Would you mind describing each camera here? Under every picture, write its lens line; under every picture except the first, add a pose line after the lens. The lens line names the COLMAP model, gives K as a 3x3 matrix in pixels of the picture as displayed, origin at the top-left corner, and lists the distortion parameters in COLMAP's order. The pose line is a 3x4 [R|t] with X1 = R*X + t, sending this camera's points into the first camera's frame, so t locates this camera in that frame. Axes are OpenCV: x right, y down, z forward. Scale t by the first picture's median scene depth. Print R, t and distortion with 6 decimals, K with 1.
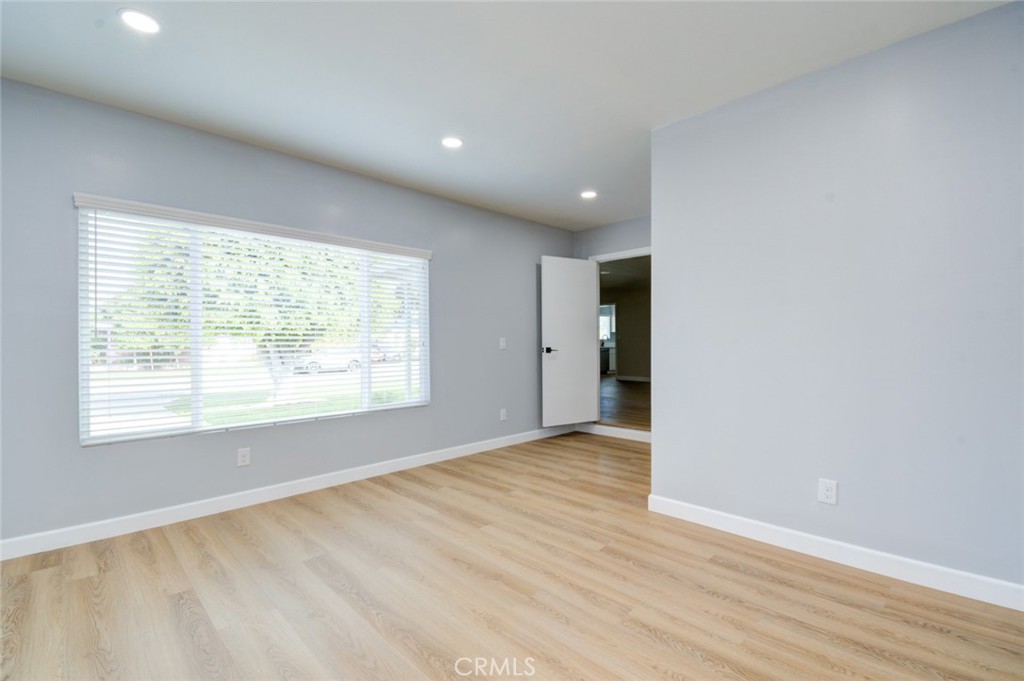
lens RADIAL K [[449.5, 0, 517.7], [0, 449.5, 344.6], [0, 0, 1]] dist [0.028940, -0.023927]
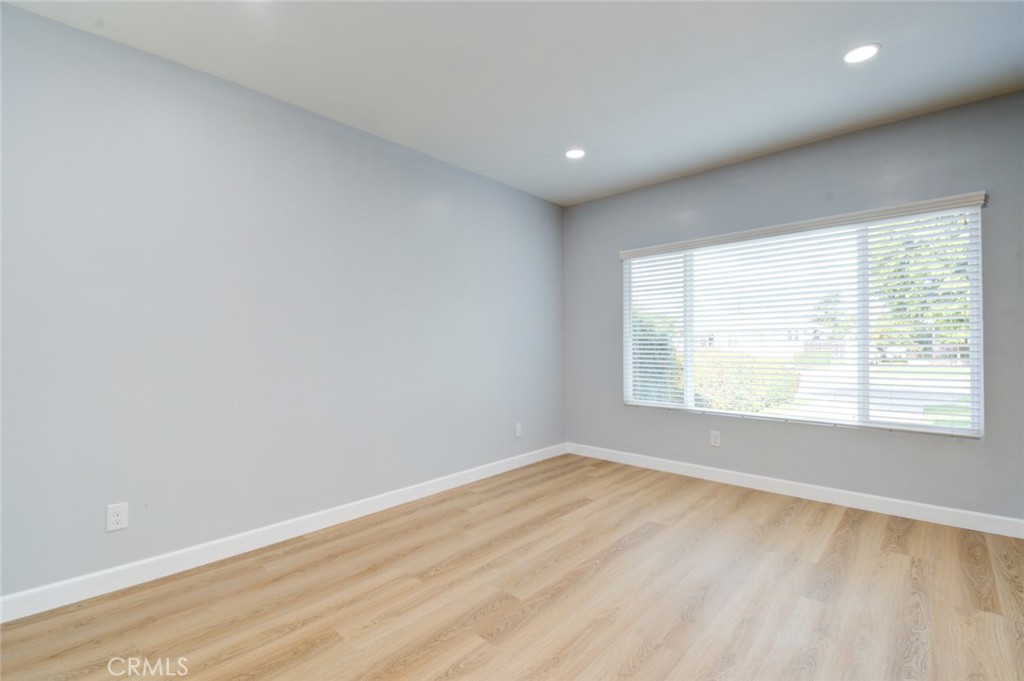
lens RADIAL K [[449.5, 0, 517.7], [0, 449.5, 344.6], [0, 0, 1]] dist [0.028940, -0.023927]
pose [[0.045507, 0.007037, -0.998939, 0.558540], [0.005469, 0.999958, 0.007293, -0.006221], [0.998949, -0.005795, 0.045467, 0.456380]]
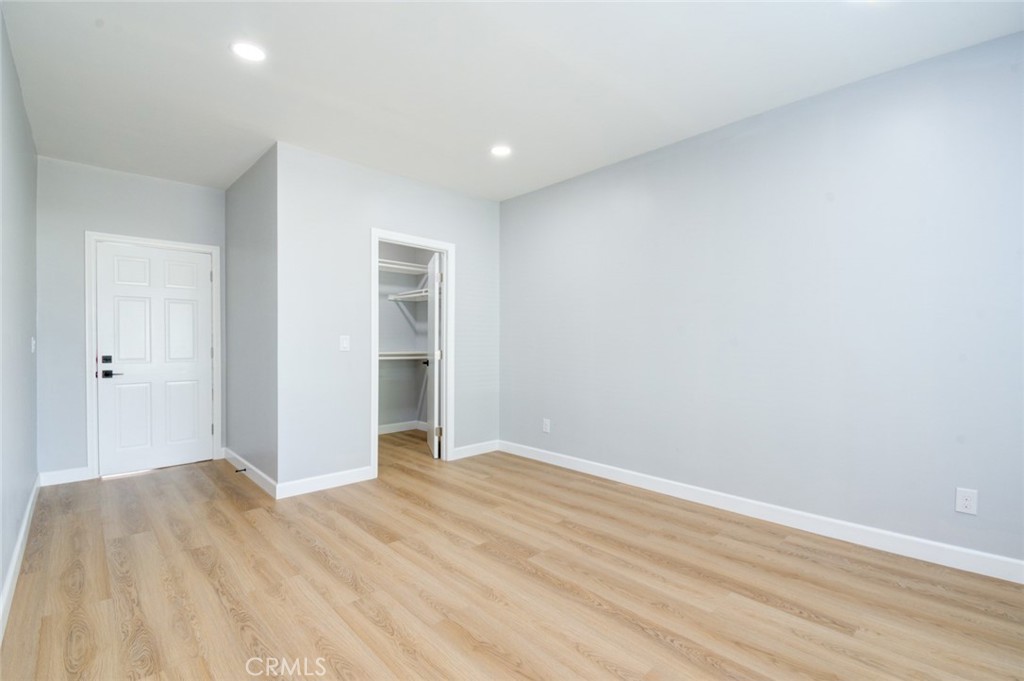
lens RADIAL K [[449.5, 0, 517.7], [0, 449.5, 344.6], [0, 0, 1]] dist [0.028940, -0.023927]
pose [[-0.999783, 0.008935, 0.018820, -0.090428], [0.009023, 0.999949, 0.004613, 0.001268], [-0.018778, 0.004782, -0.999812, 1.247896]]
